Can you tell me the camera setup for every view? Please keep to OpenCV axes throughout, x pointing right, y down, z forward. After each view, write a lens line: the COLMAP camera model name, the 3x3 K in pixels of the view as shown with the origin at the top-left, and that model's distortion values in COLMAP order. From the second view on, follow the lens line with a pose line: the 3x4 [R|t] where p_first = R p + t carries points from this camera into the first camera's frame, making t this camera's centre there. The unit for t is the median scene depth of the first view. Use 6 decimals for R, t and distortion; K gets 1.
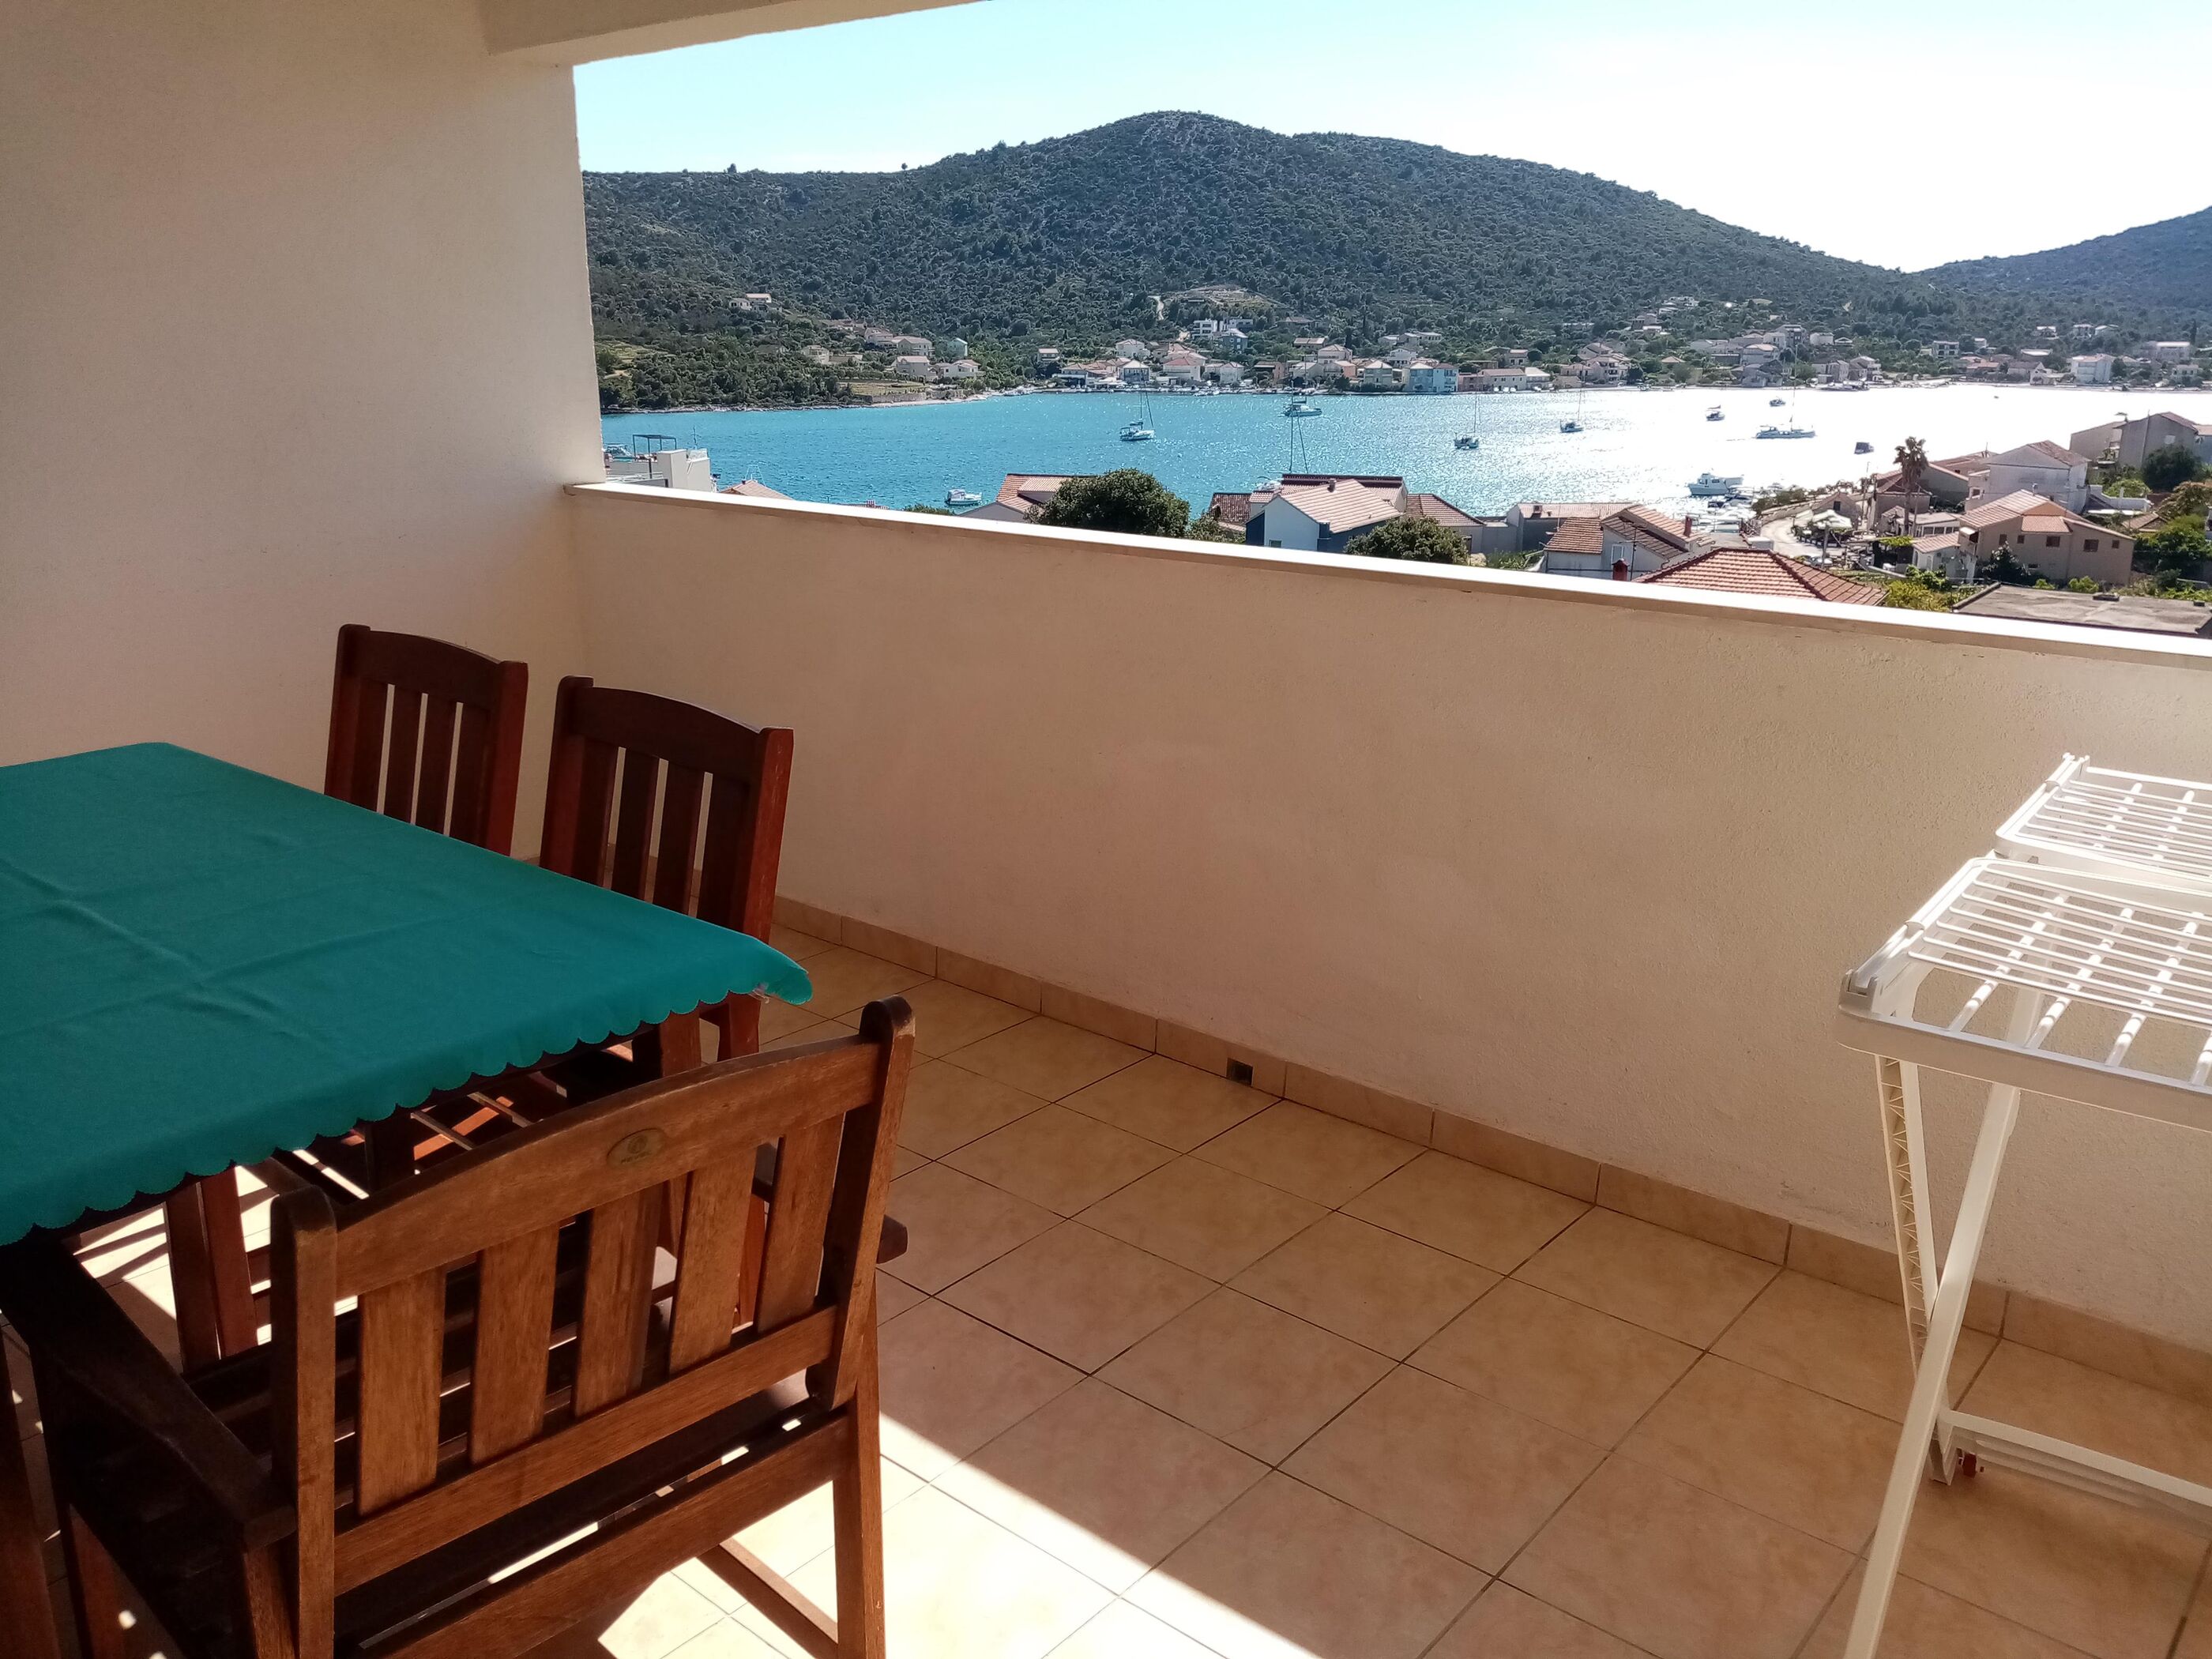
lens RADIAL K [[1733.2, 0, 1106.0], [0, 1733.2, 829.5], [0, 0, 1]] dist [0.057901, -0.098680]
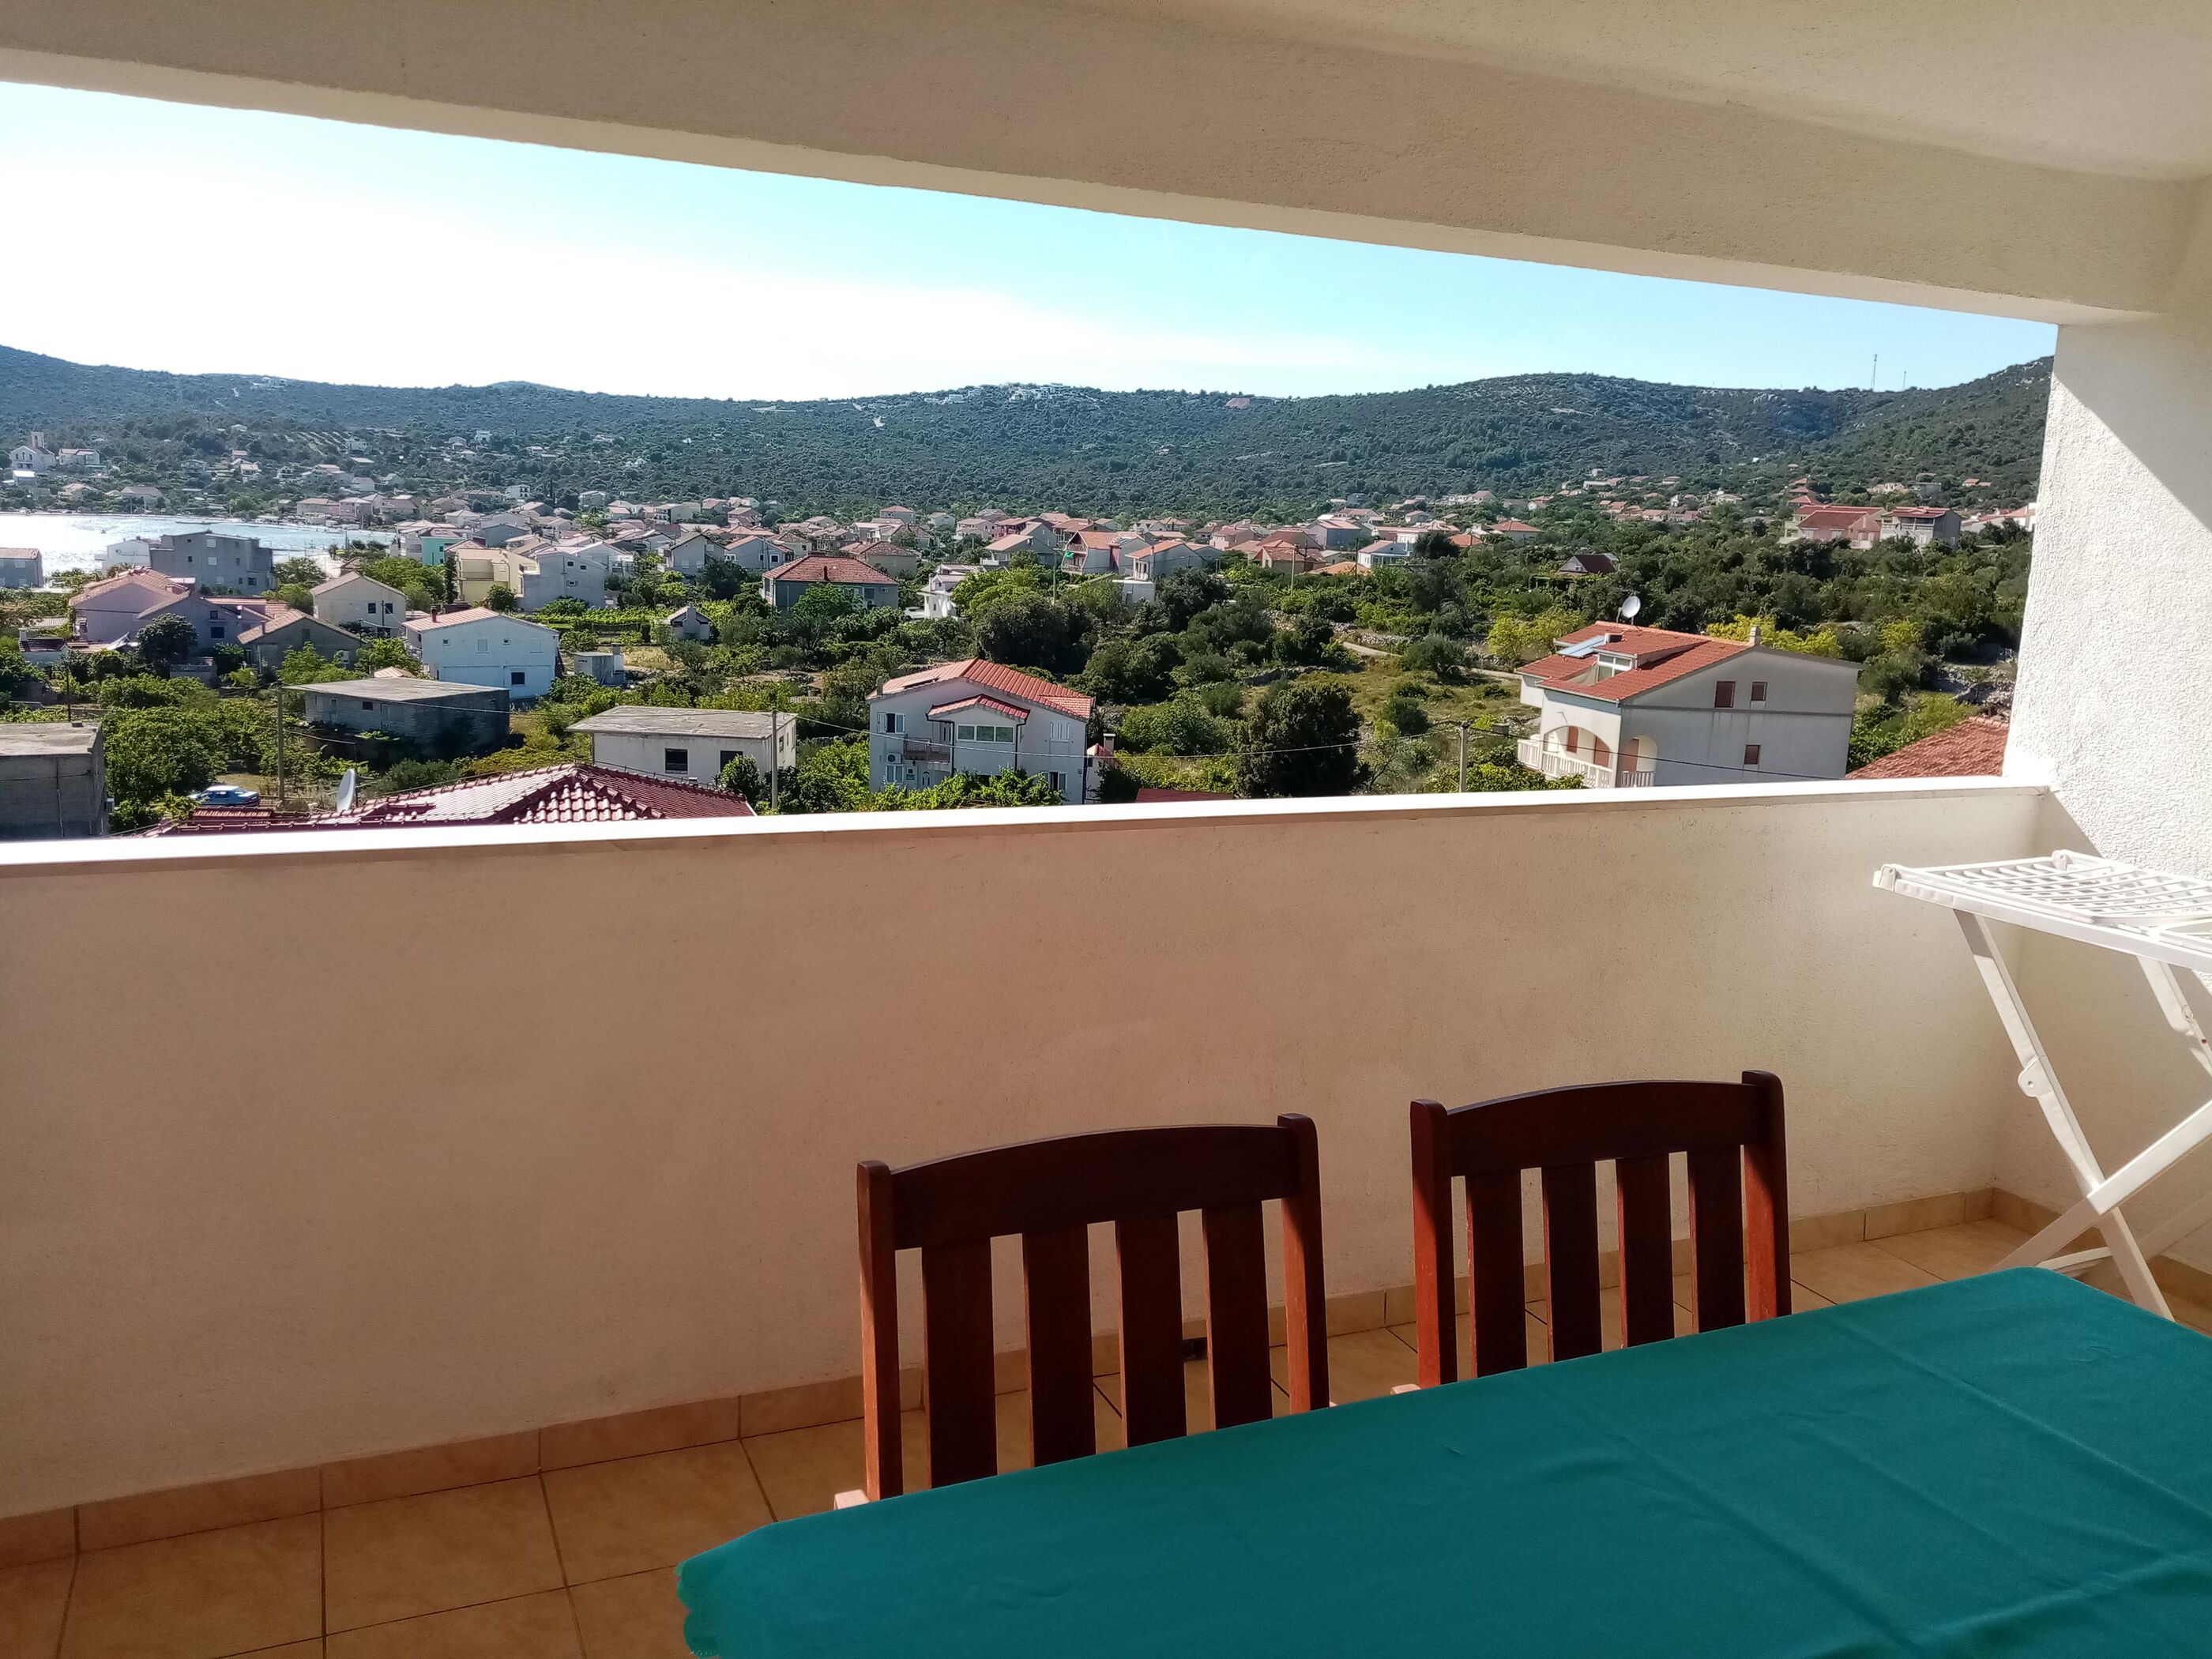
lens RADIAL K [[1733.2, 0, 1106.0], [0, 1733.2, 829.5], [0, 0, 1]] dist [0.057901, -0.098680]
pose [[0.434044, -0.151625, 0.888041, -0.961092], [0.211187, 0.975393, 0.063318, -0.265459], [-0.875789, 0.160060, 0.455384, 0.728210]]
